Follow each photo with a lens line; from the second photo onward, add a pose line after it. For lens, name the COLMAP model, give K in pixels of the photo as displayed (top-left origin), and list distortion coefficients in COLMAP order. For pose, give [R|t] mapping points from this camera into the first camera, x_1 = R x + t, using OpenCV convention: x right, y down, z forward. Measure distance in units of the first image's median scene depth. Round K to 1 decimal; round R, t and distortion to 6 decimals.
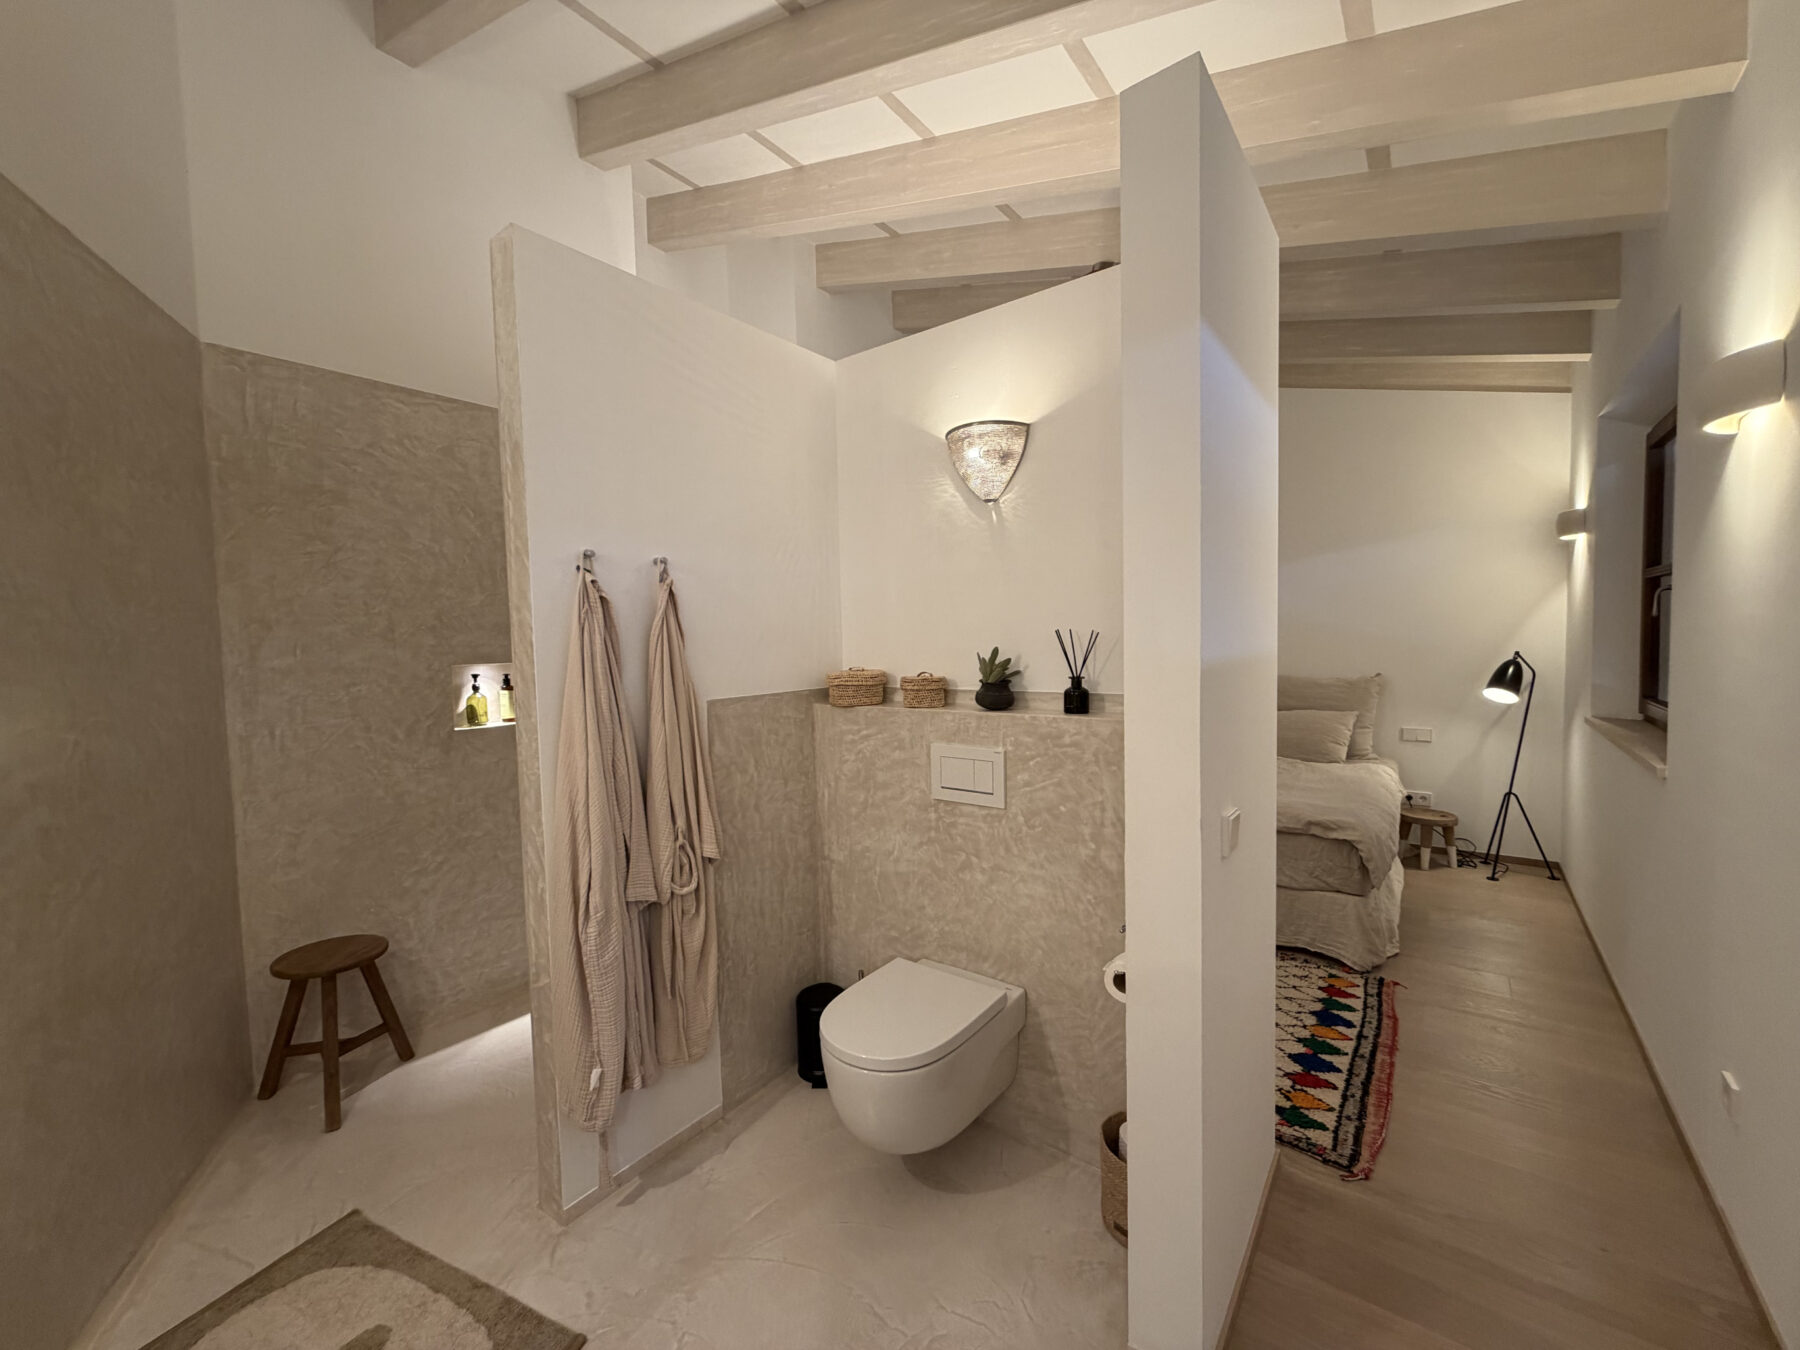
lens RADIAL K [[719.6, 0, 896.1], [0, 719.6, 677.5], [0, 0, 1]] dist [-0.000835, 0.000212]
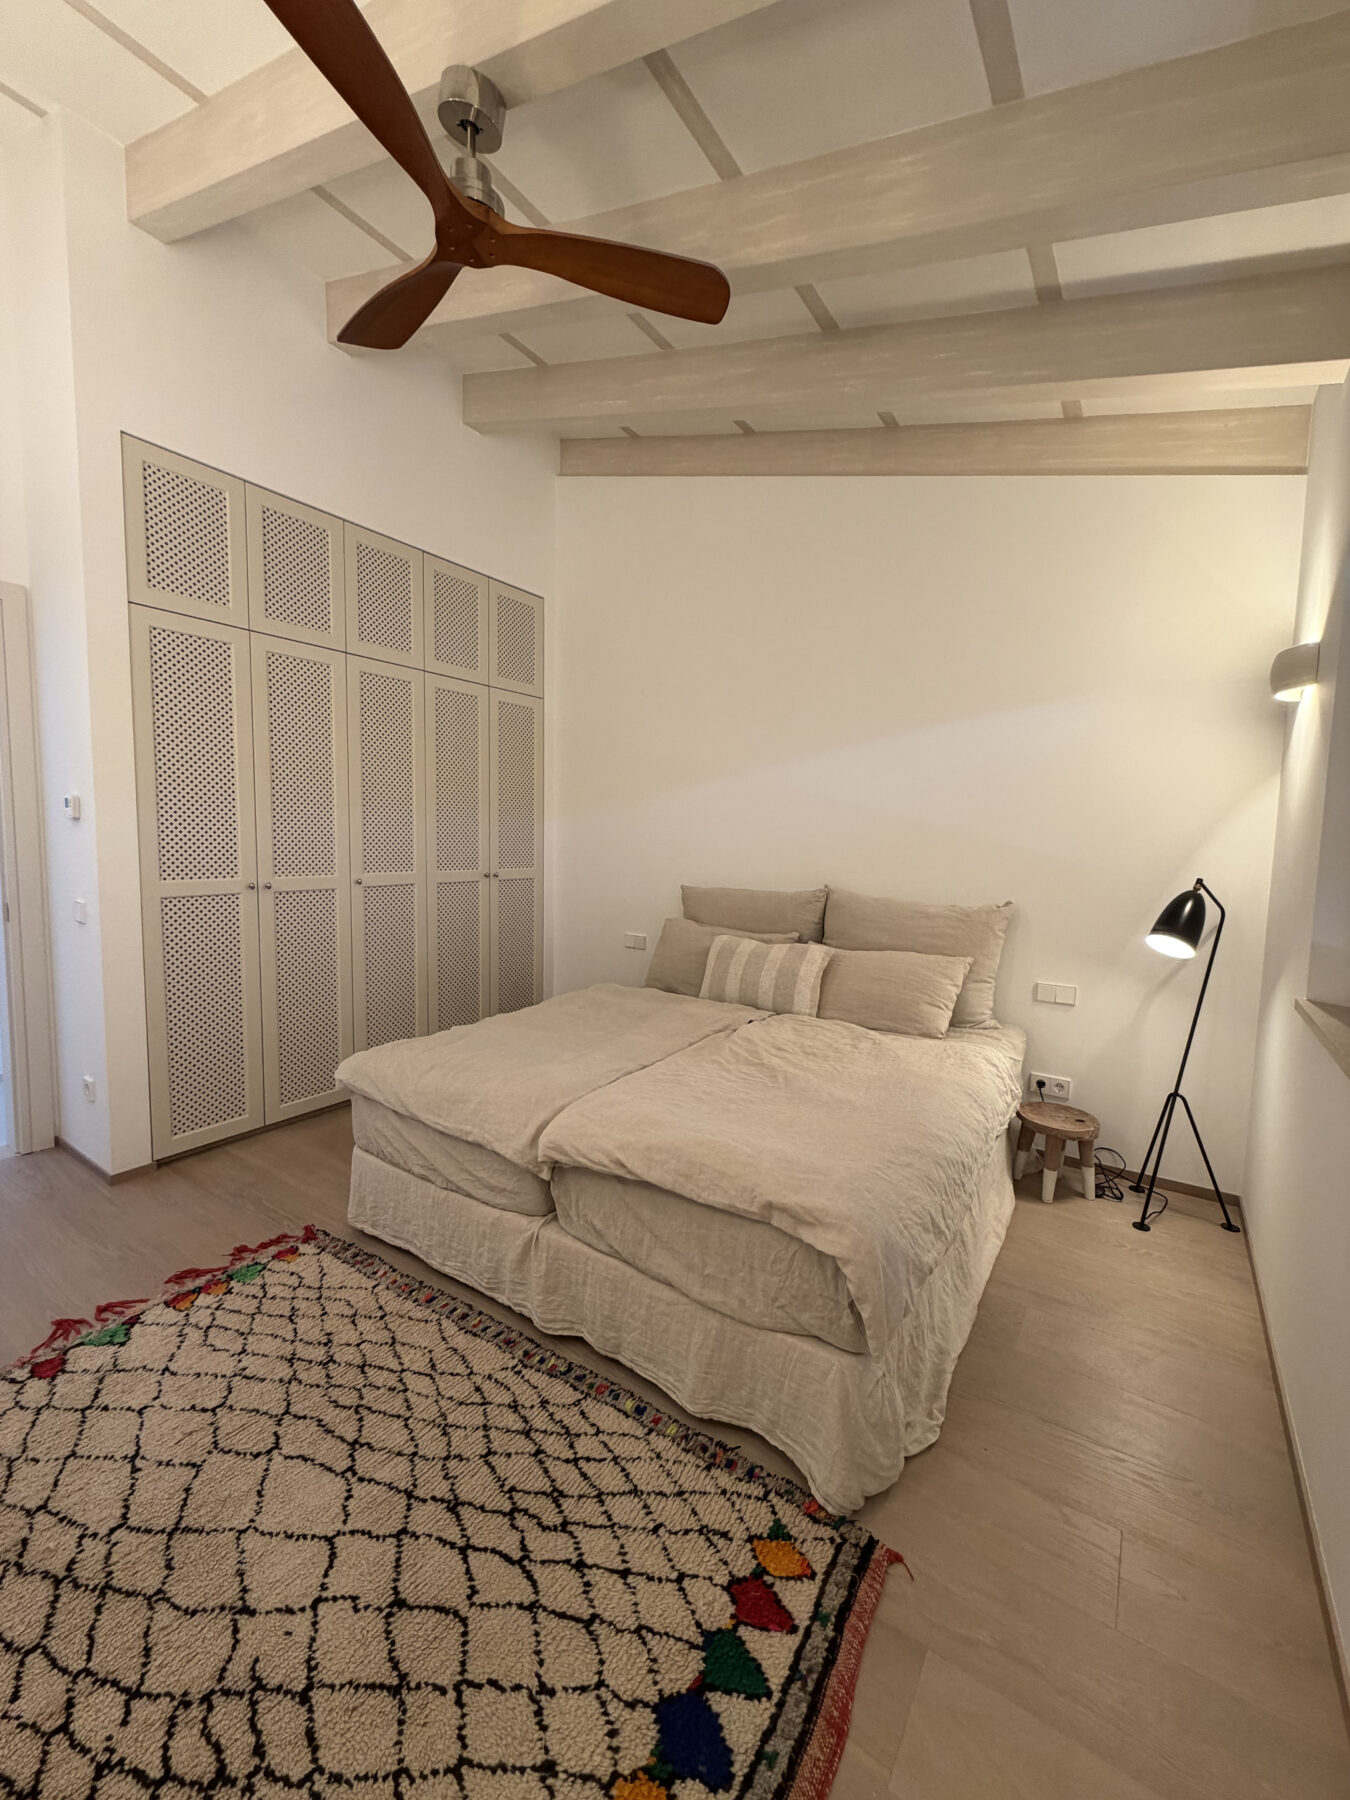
lens RADIAL K [[719.6, 0, 674.0], [0, 719.6, 897.9], [0, 0, 1]] dist [-0.000835, 0.000212]
pose [[0.997223, 0.039833, 0.062924, 0.355549], [-0.041859, 0.998636, 0.031202, -0.020096], [-0.061595, -0.033749, 0.997530, 0.386409]]
